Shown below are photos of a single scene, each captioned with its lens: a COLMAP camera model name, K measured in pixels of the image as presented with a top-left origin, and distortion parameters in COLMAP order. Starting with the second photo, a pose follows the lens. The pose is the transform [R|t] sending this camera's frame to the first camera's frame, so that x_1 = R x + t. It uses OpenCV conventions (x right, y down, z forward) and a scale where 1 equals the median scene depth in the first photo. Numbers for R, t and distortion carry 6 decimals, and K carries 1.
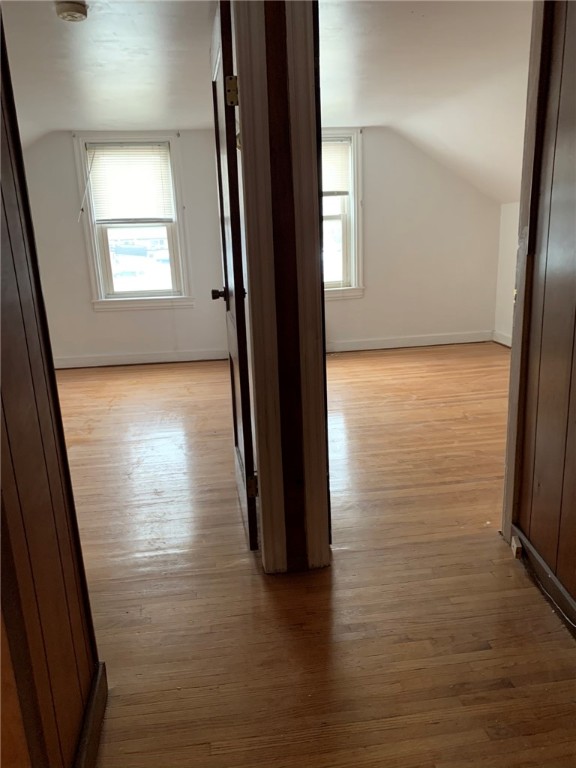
lens RADIAL K [[585.8, 0, 283.8], [0, 585.8, 384.5], [0, 0, 1]] dist [0.050999, -0.065997]
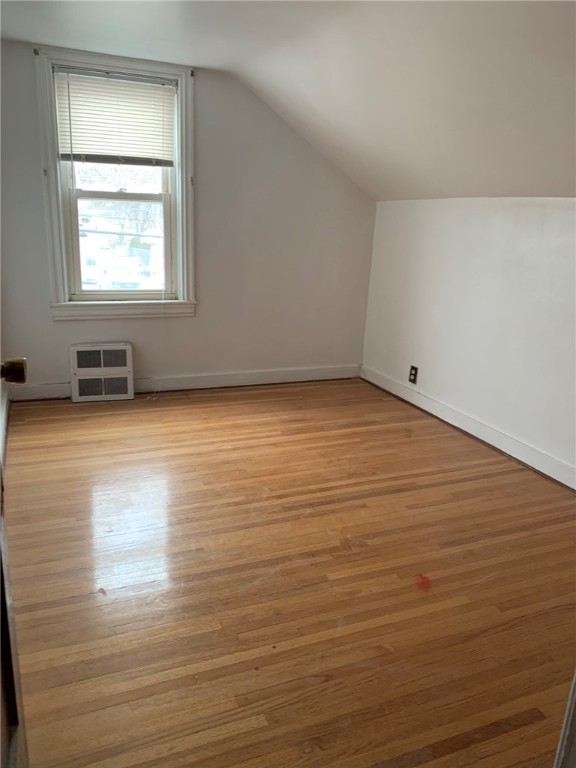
lens RADIAL K [[585.8, 0, 292.1], [0, 585.8, 387.4], [0, 0, 1]] dist [0.050999, -0.065997]
pose [[0.961499, 0.012622, 0.274518, 0.055779], [-0.019619, 0.999548, 0.022758, -0.082270], [-0.274107, -0.027268, 0.961313, 0.289650]]
